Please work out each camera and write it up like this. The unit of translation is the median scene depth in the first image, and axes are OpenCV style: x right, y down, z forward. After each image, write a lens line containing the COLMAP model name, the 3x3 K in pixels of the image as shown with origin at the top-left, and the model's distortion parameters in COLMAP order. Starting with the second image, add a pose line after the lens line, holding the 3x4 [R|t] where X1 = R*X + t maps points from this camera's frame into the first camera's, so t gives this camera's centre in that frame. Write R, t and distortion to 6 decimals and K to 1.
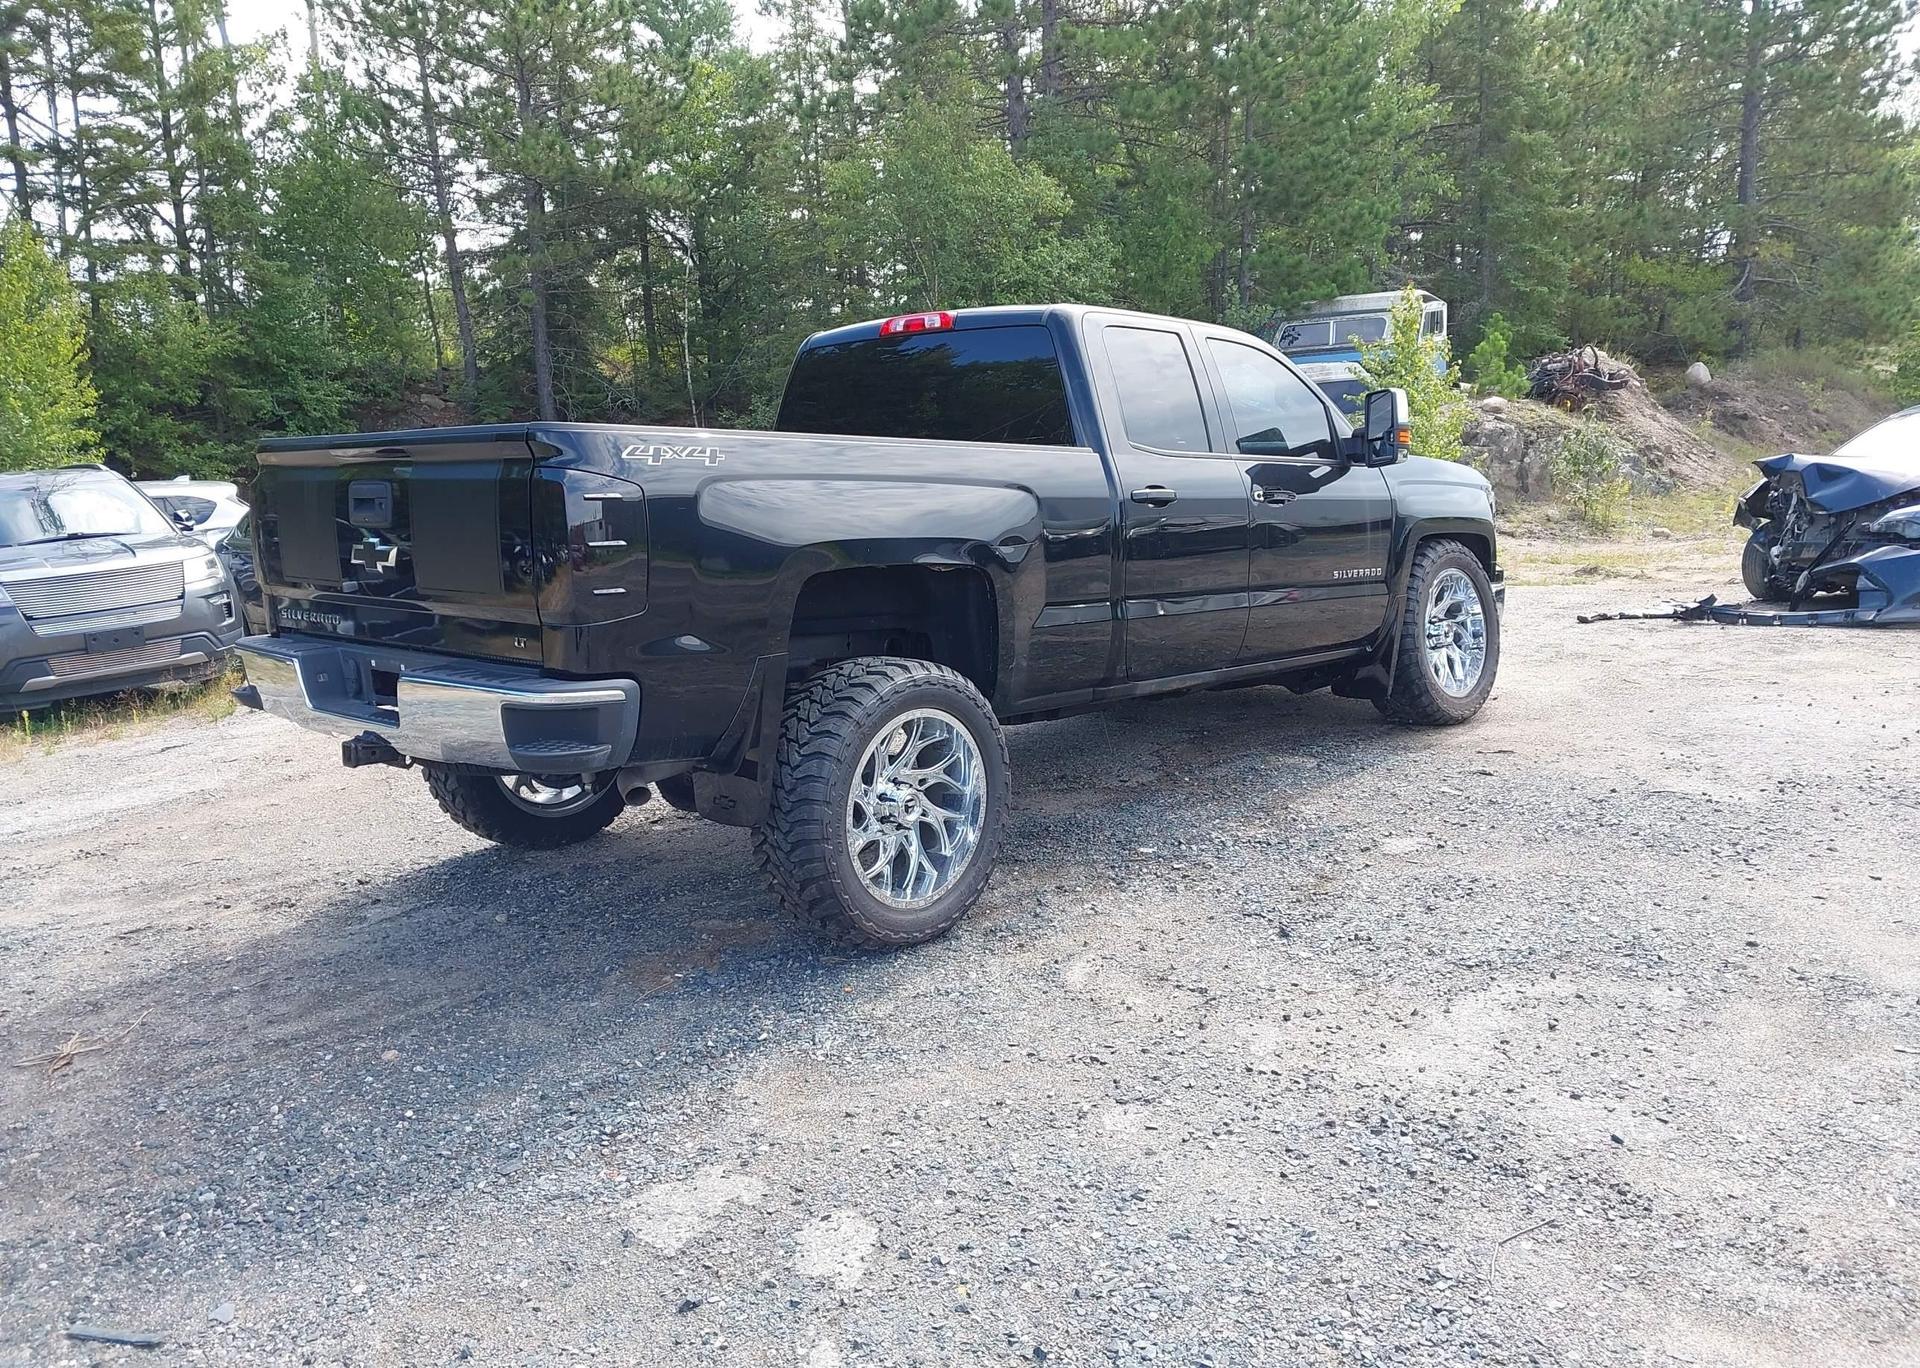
lens RADIAL K [[1509.1, 0, 950.8], [0, 1509.1, 687.5], [0, 0, 1]] dist [0.022351, -0.025372]
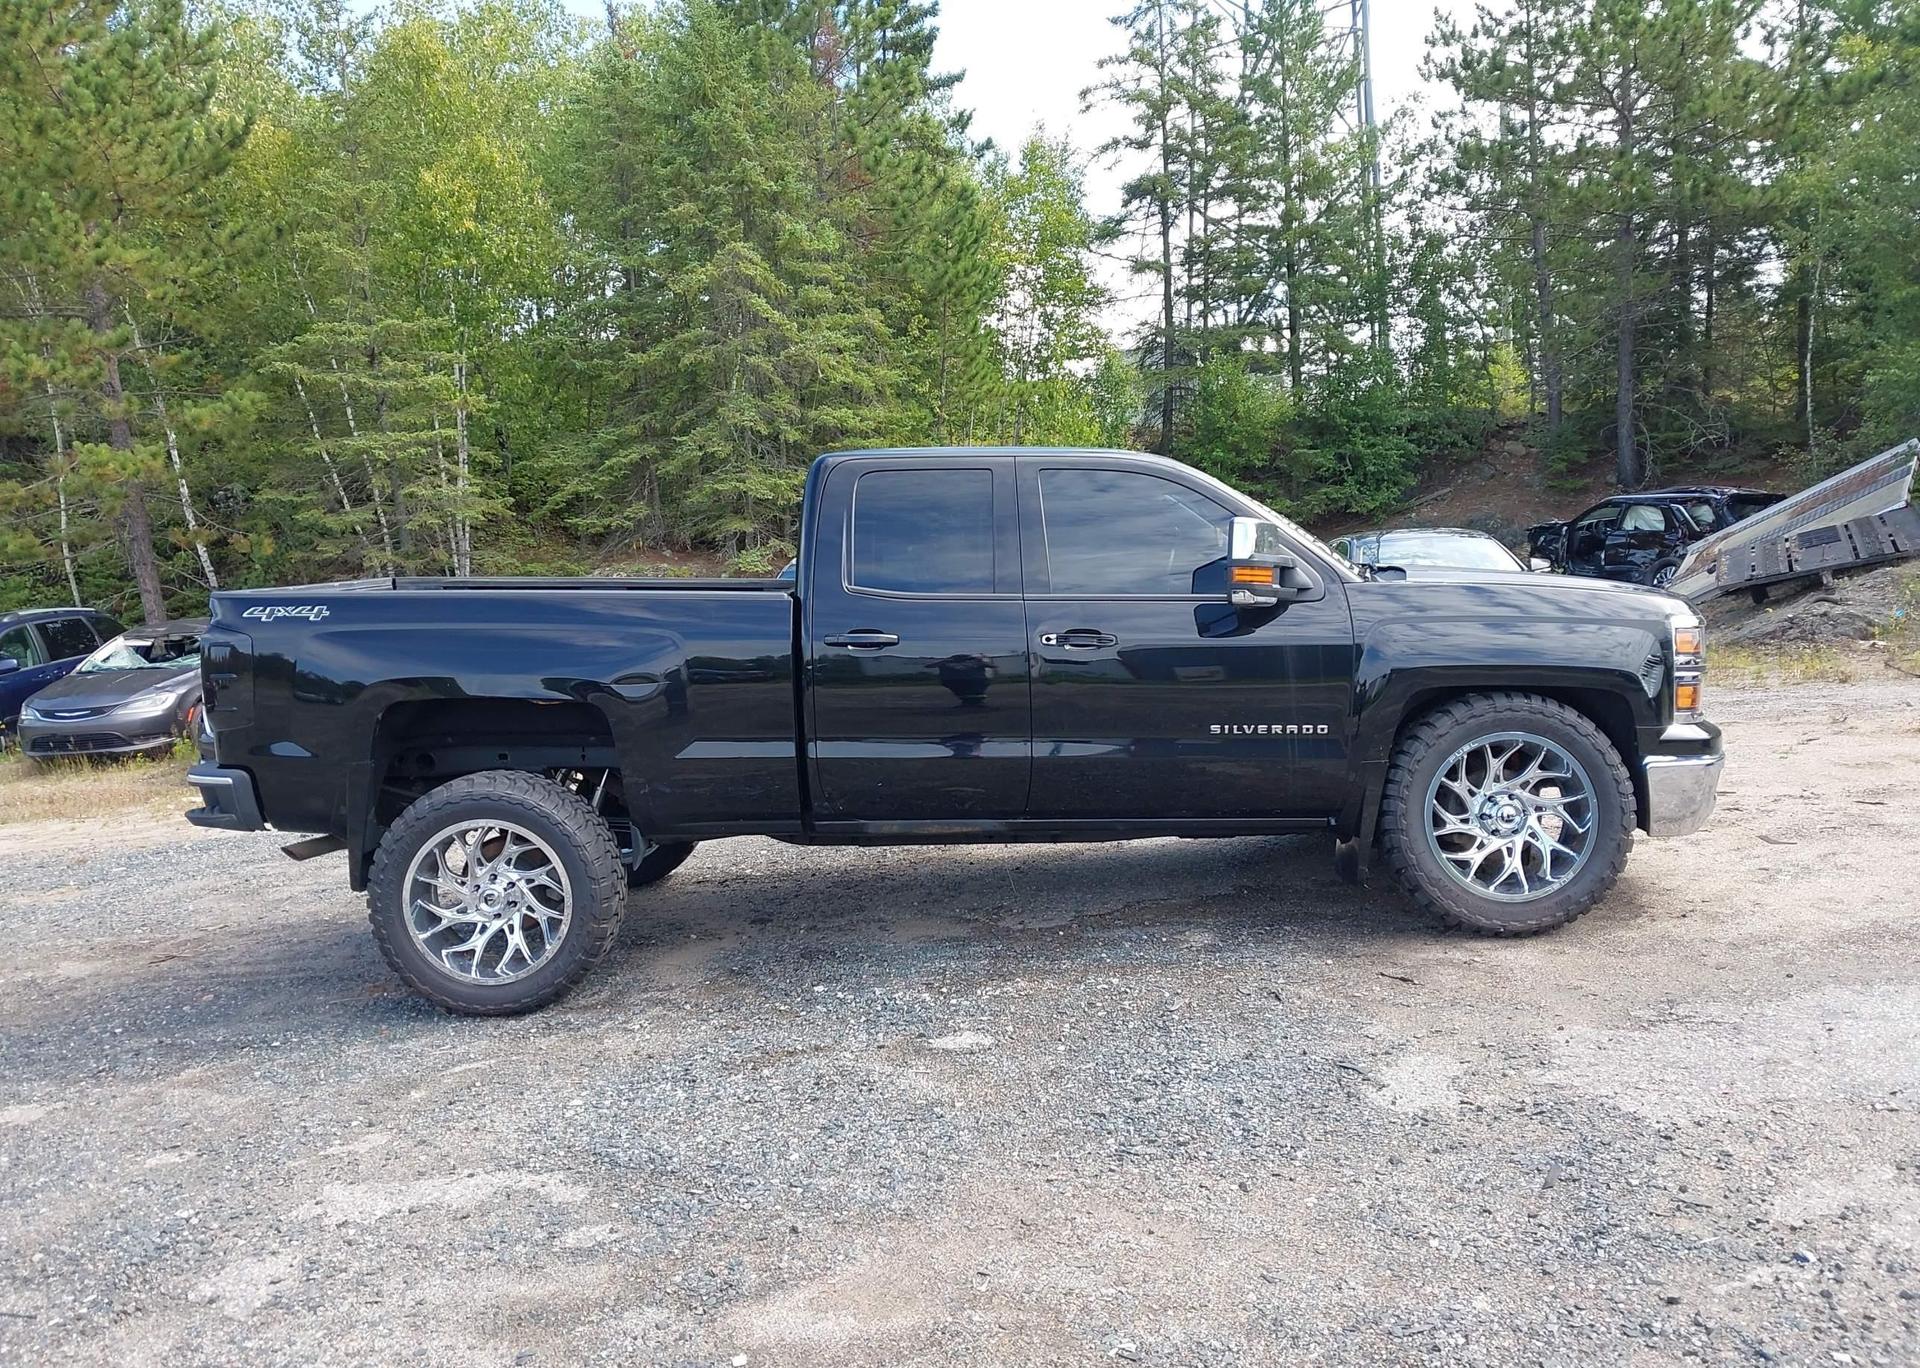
lens RADIAL K [[1509.1, 0, 937.3], [0, 1509.1, 690.0], [0, 0, 1]] dist [0.022351, -0.025372]
pose [[0.672446, 0.071290, -0.736705, 0.247365], [-0.083612, 0.996296, 0.020092, -0.032281], [0.735408, 0.048087, 0.675916, 0.098812]]
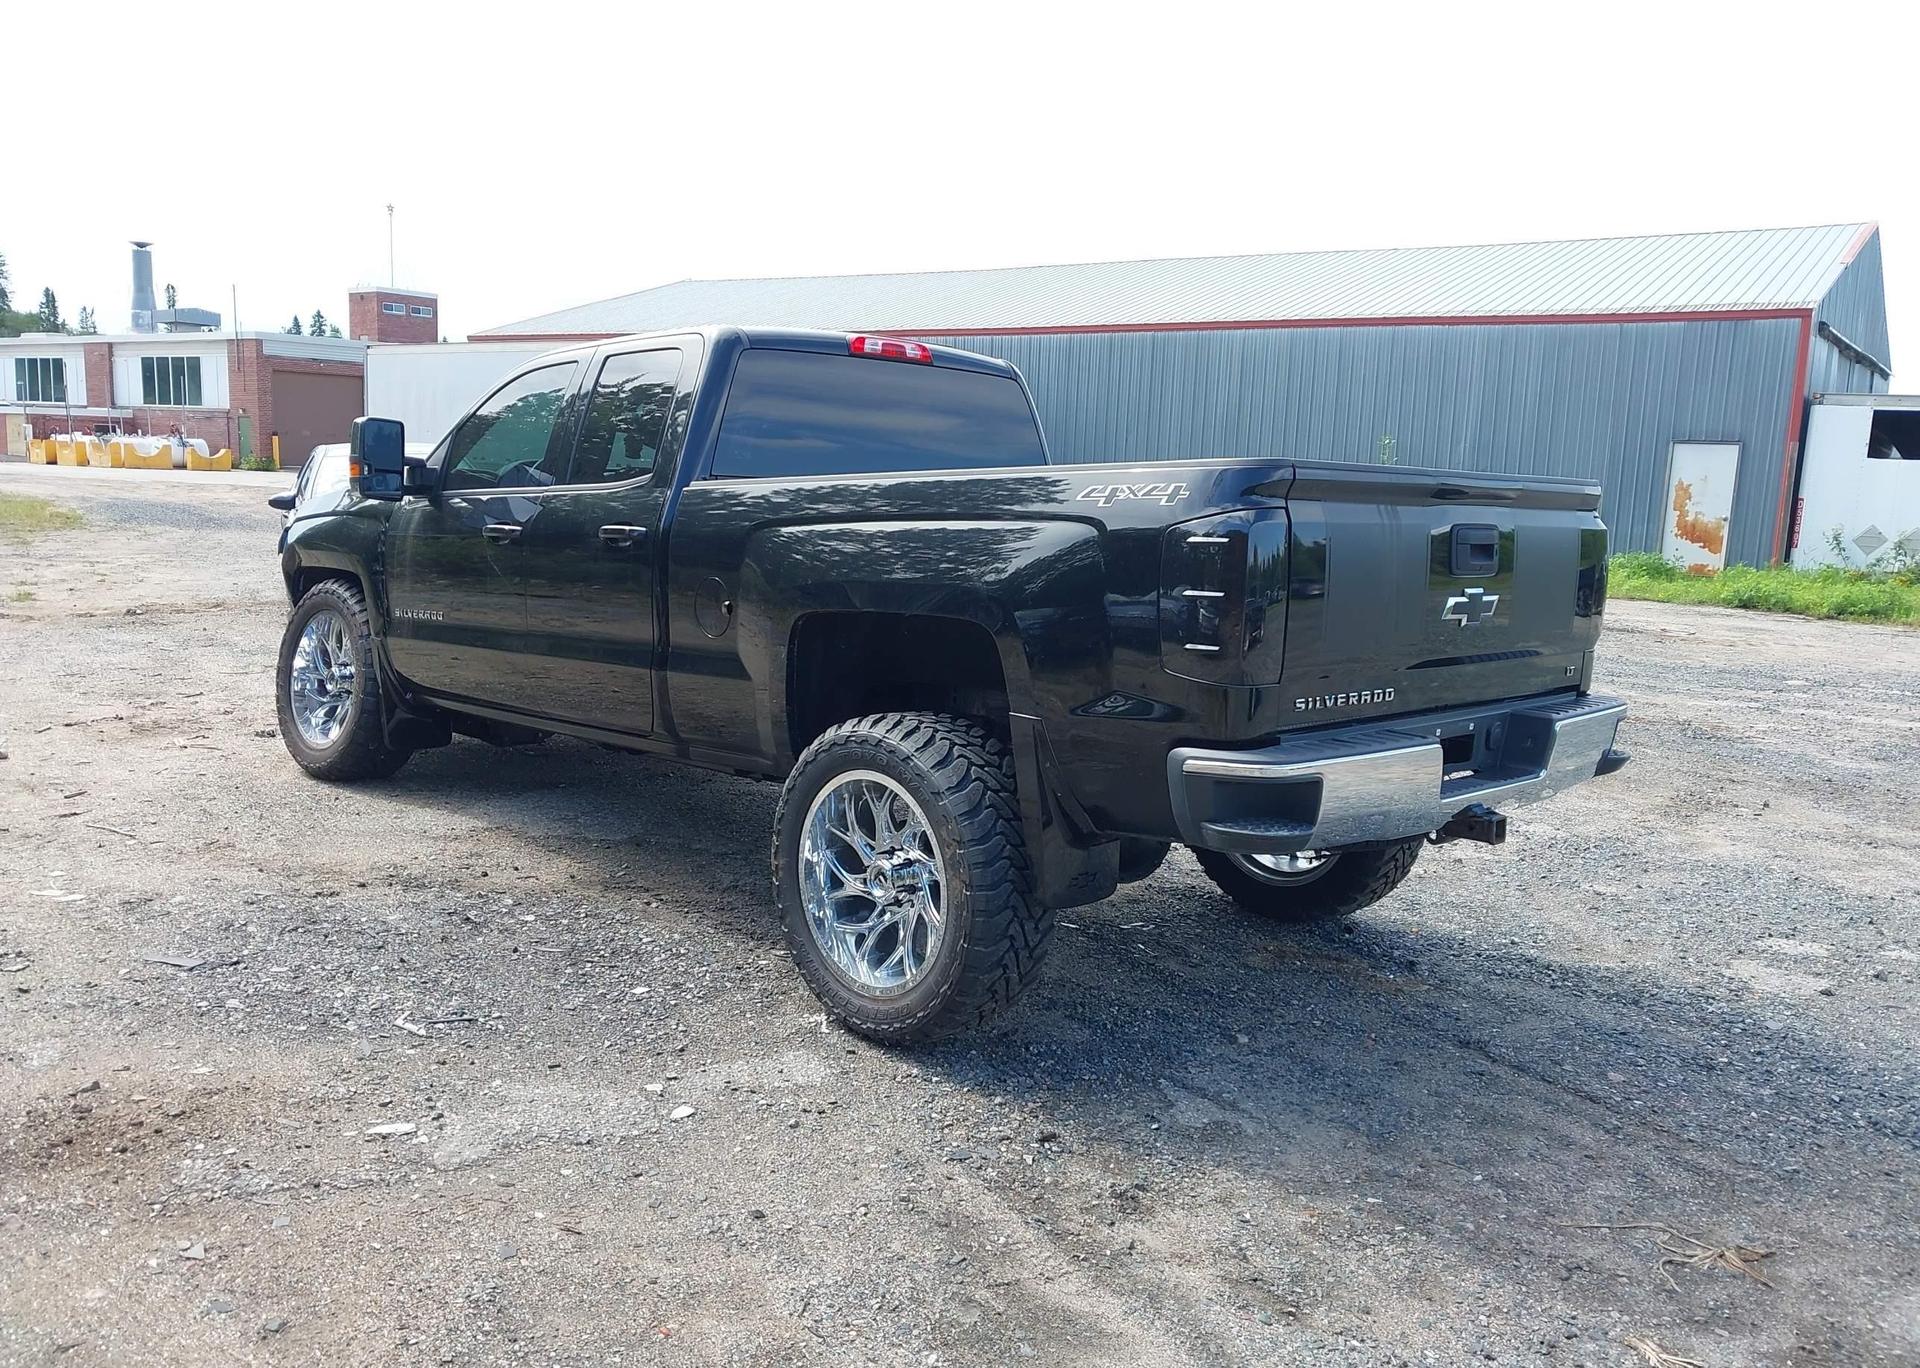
lens RADIAL K [[1509.1, 0, 929.8], [0, 1509.1, 690.9], [0, 0, 1]] dist [0.022351, -0.025372]
pose [[0.048917, -0.105125, 0.993255, -0.280326], [0.118044, 0.988085, 0.098764, -0.035664], [-0.991803, 0.112416, 0.060744, 0.274709]]
